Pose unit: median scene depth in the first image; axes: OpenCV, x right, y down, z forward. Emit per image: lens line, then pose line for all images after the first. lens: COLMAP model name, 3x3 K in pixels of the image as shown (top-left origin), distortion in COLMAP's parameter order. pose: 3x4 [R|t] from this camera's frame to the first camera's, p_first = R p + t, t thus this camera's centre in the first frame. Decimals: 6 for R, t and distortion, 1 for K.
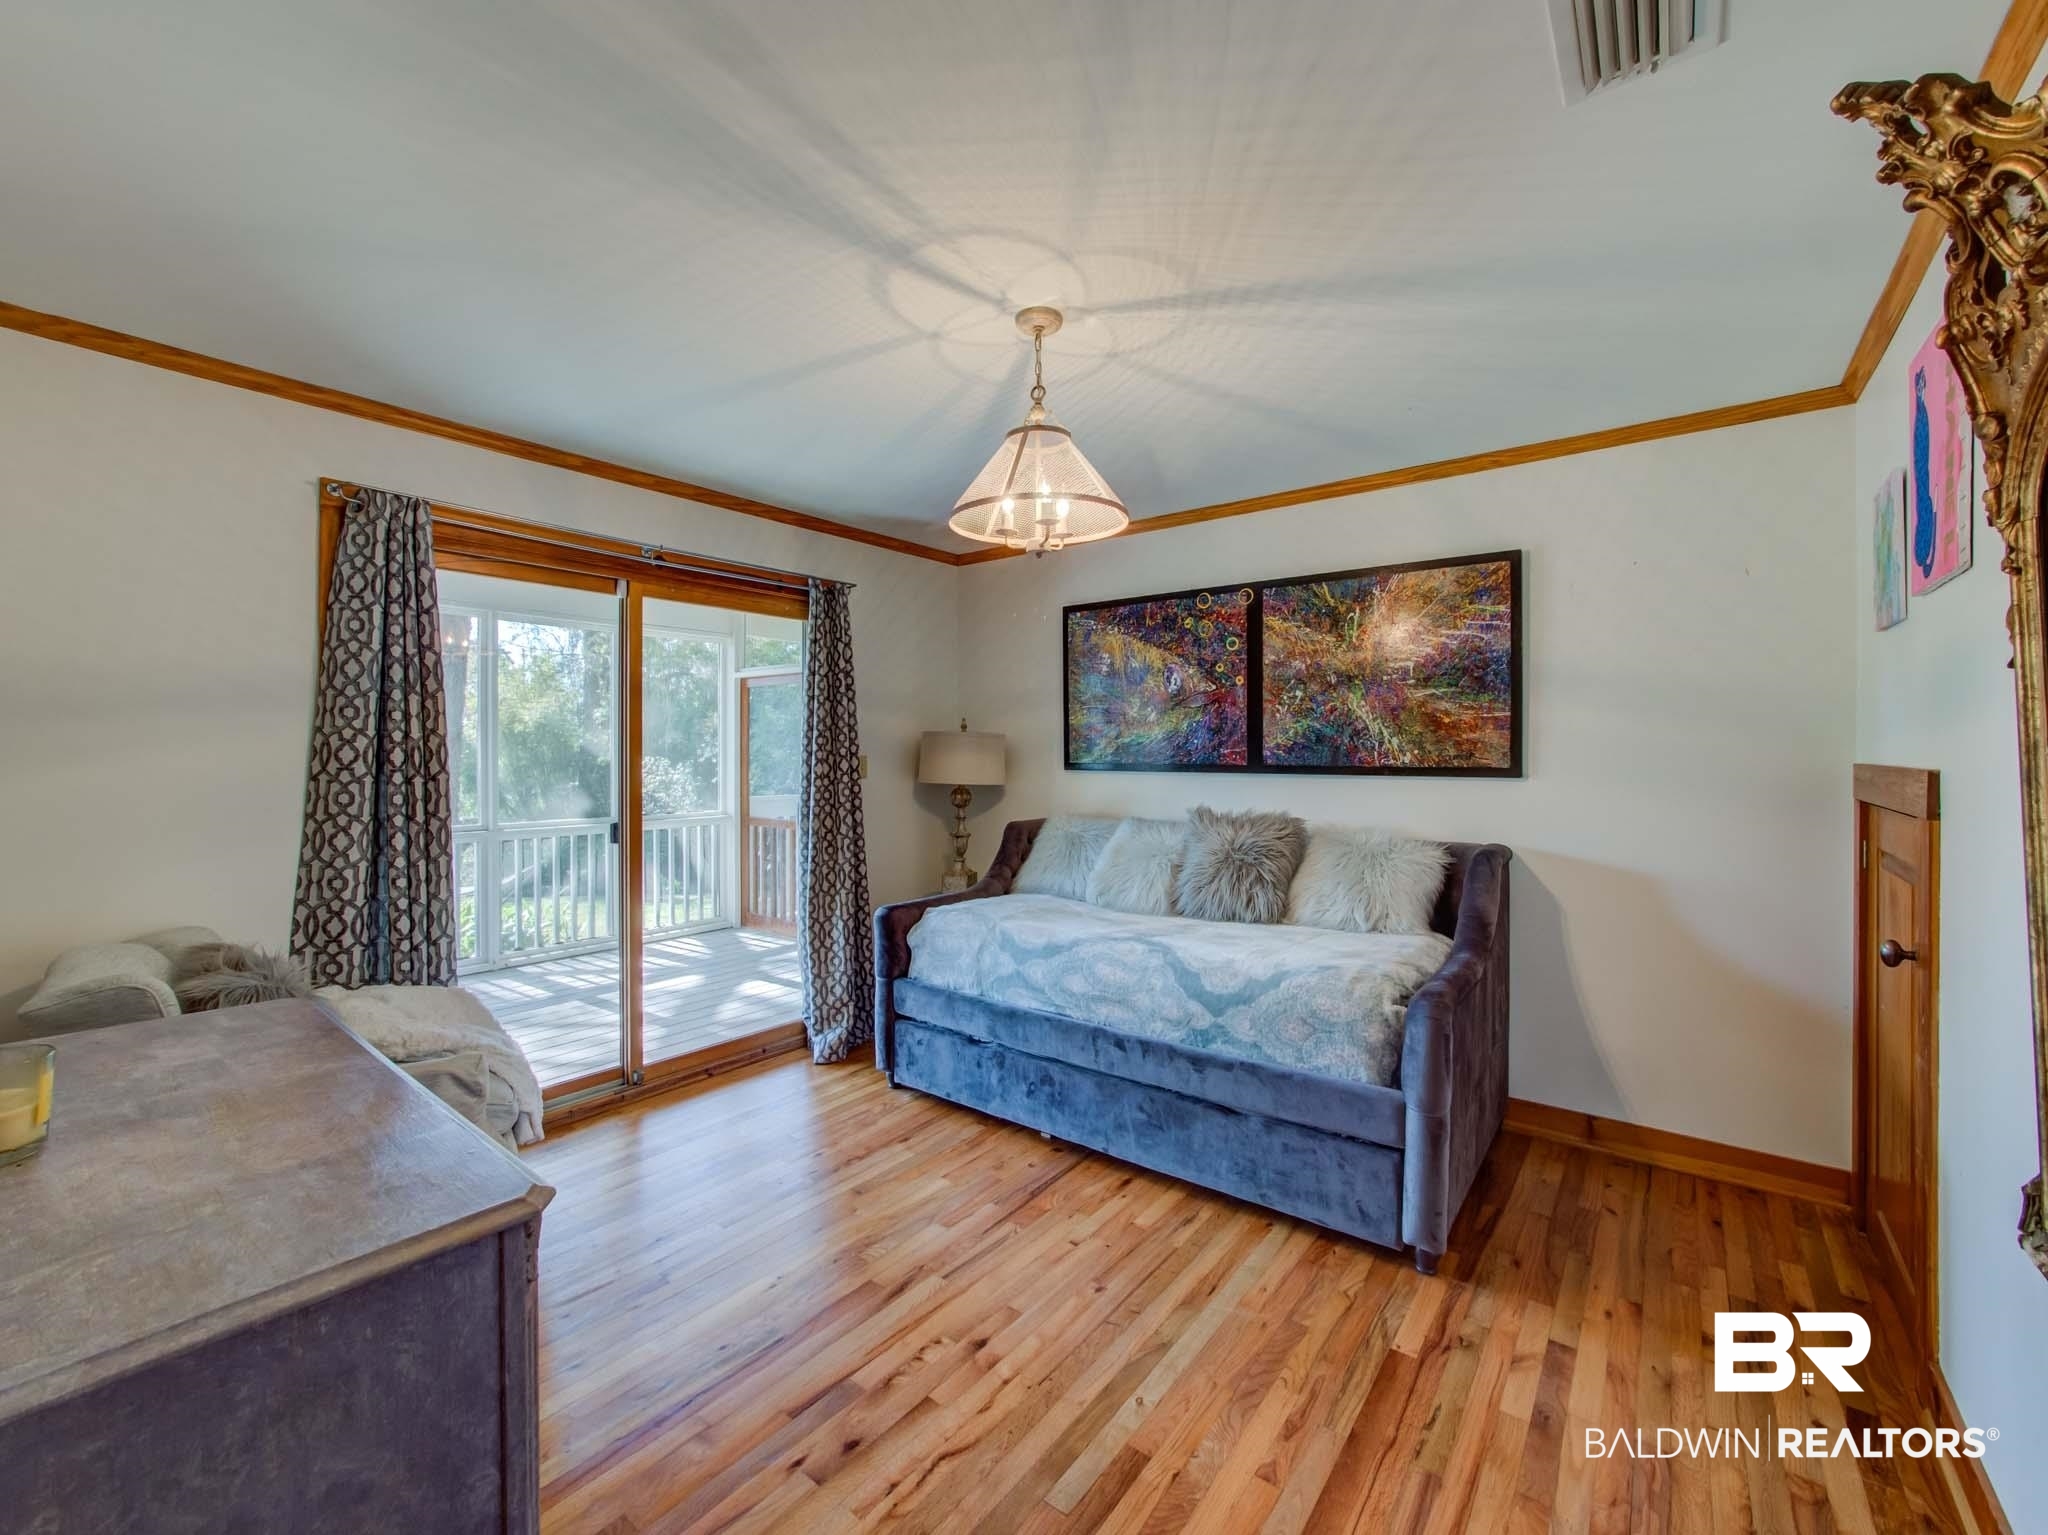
lens RADIAL K [[839.3, 0, 1030.1], [0, 839.3, 753.9], [0, 0, 1]] dist [-0.010617, 0.001972]
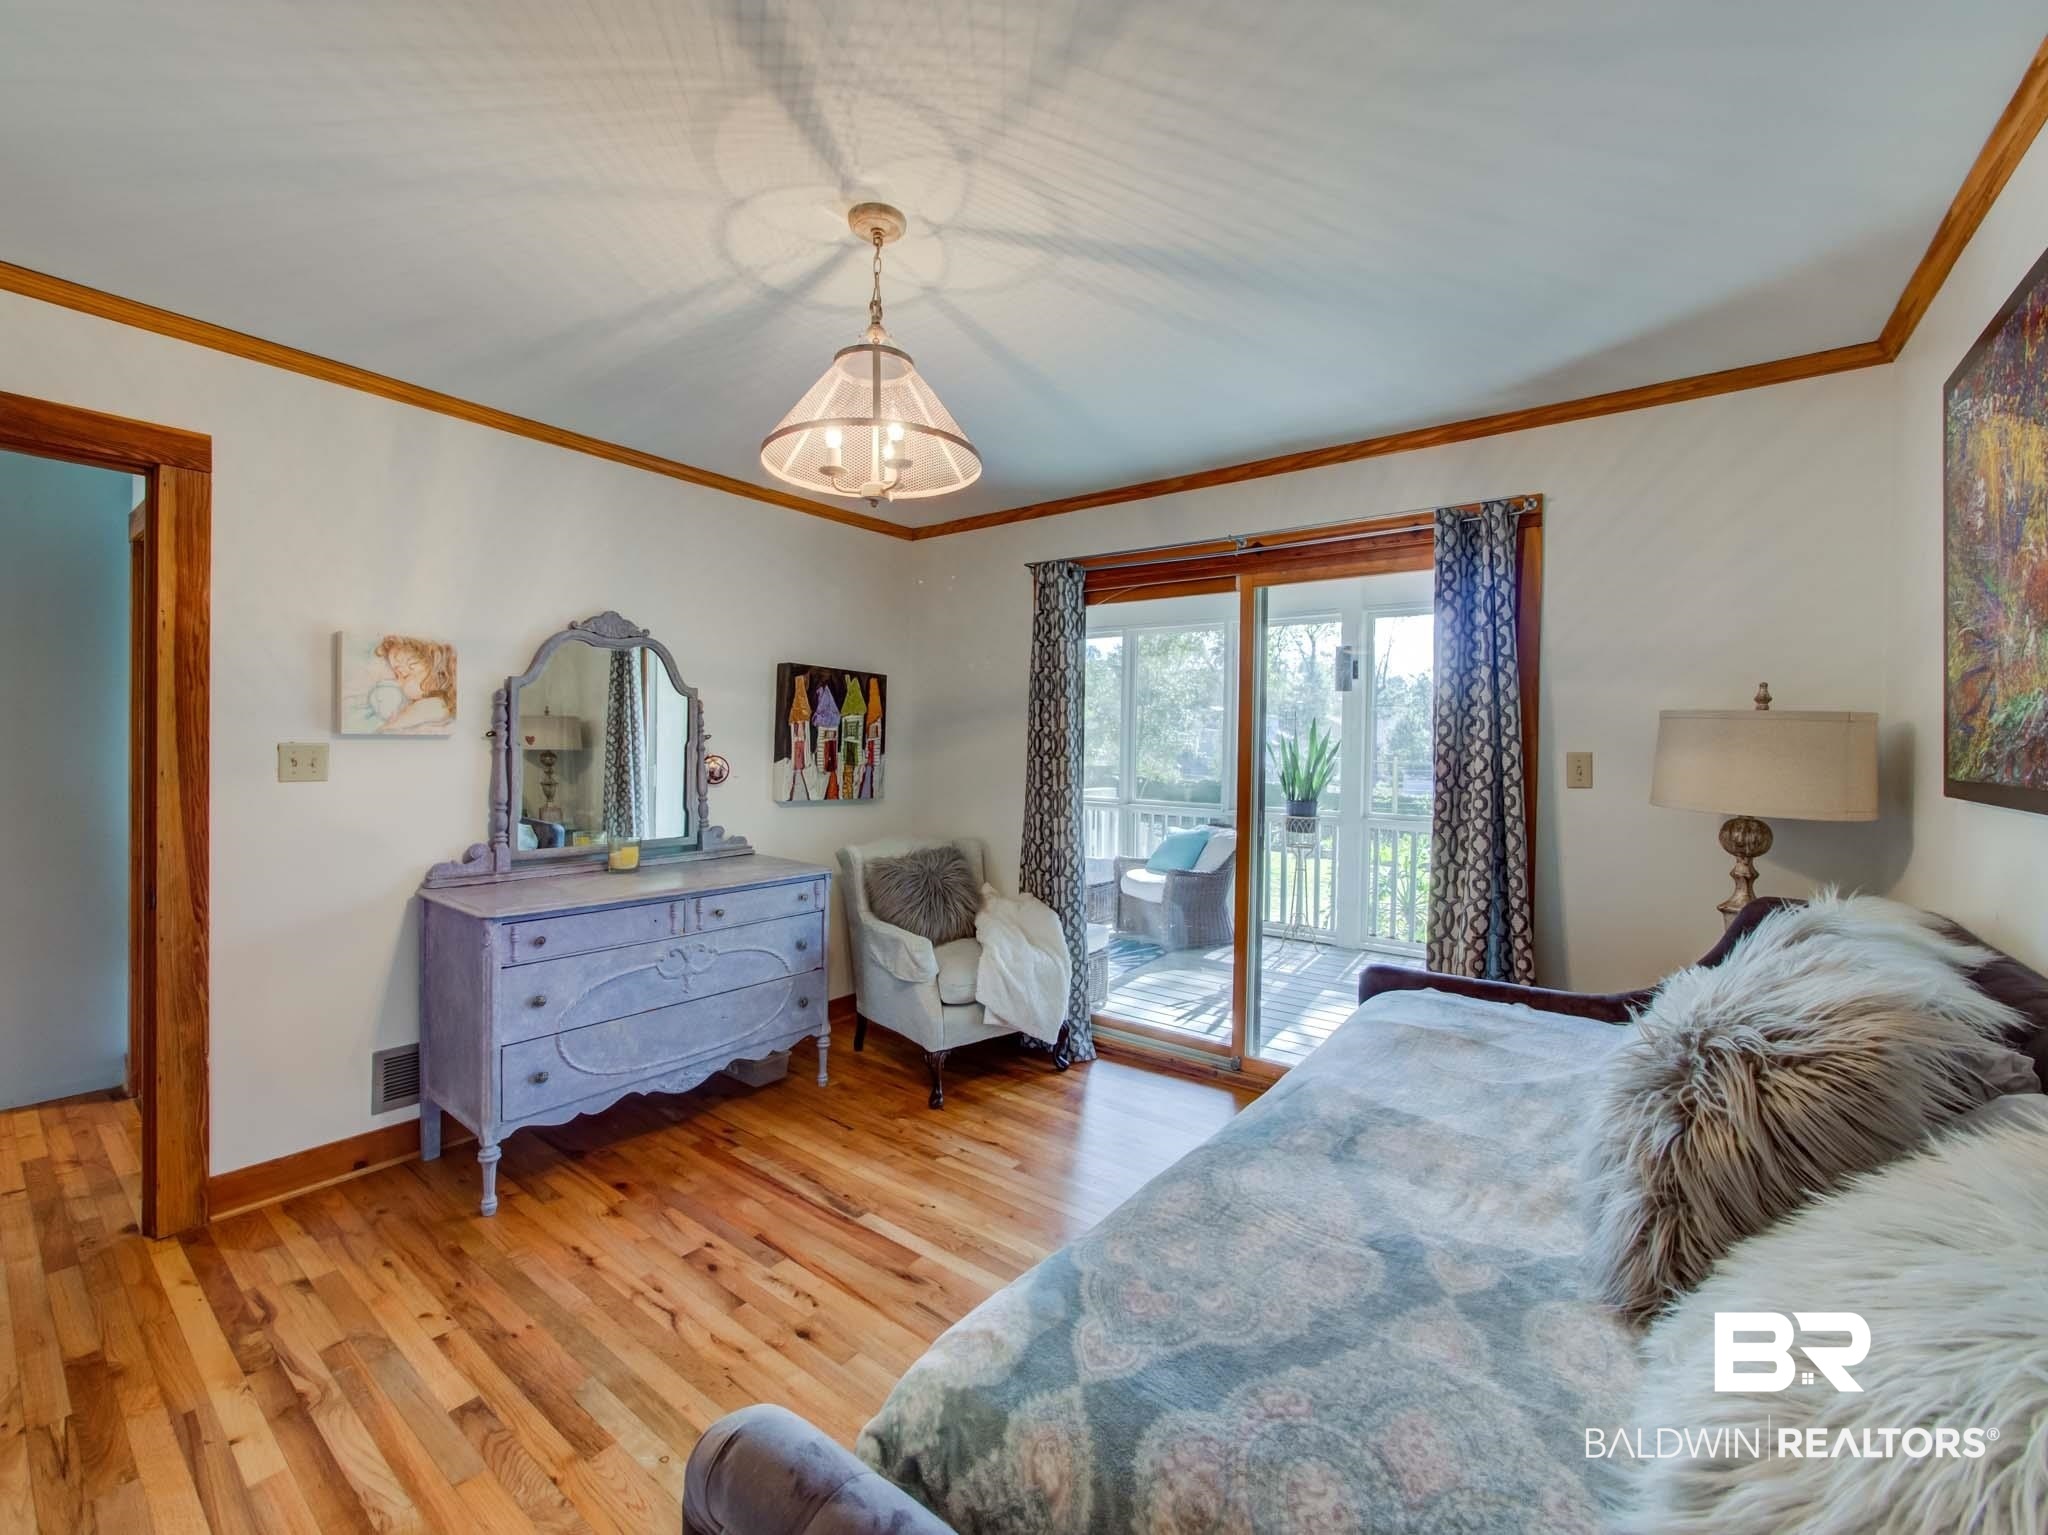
lens RADIAL K [[839.3, 0, 1027.7], [0, 839.3, 756.0], [0, 0, 1]] dist [-0.010617, 0.001972]
pose [[0.023437, 0.022525, -0.999472, 0.722164], [-0.012159, 0.999679, 0.022245, -0.008405], [0.999651, 0.011632, 0.023704, 0.959587]]
